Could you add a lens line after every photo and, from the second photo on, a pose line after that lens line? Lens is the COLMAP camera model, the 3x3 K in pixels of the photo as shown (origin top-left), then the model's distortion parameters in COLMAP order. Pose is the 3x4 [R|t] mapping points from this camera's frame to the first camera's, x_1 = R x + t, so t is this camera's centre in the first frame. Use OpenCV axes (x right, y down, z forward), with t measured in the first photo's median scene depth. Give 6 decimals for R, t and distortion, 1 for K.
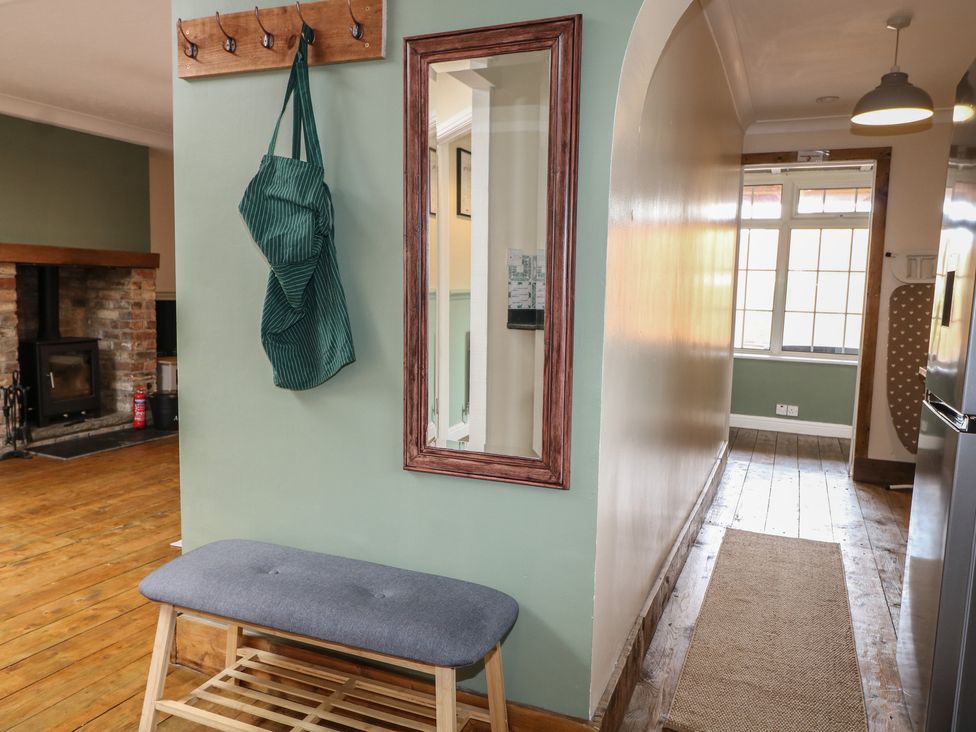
lens RADIAL K [[725.5, 0, 493.6], [0, 725.5, 361.6], [0, 0, 1]] dist [-0.006108, -0.001928]
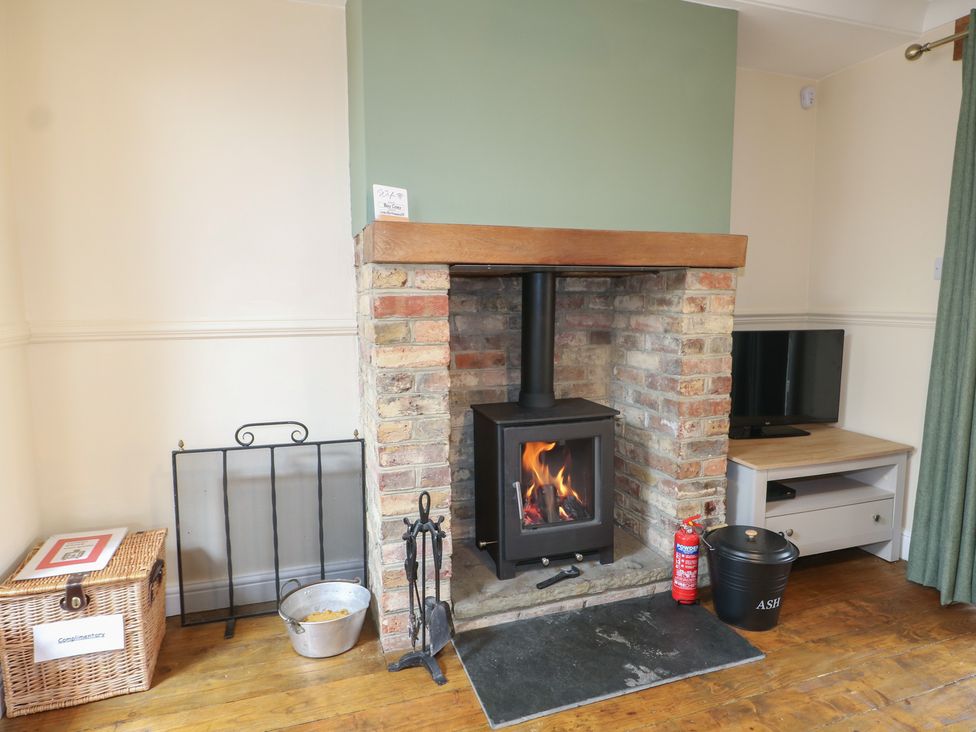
lens RADIAL K [[580.3, 0, 487.4], [0, 580.3, 358.9], [0, 0, 1]] dist [-0.004583, 0.001405]
pose [[0.662662, 0.048640, -0.747337, -0.292097], [-0.054173, 0.998388, 0.016944, -0.067564], [0.746957, 0.029258, 0.664229, 0.635976]]
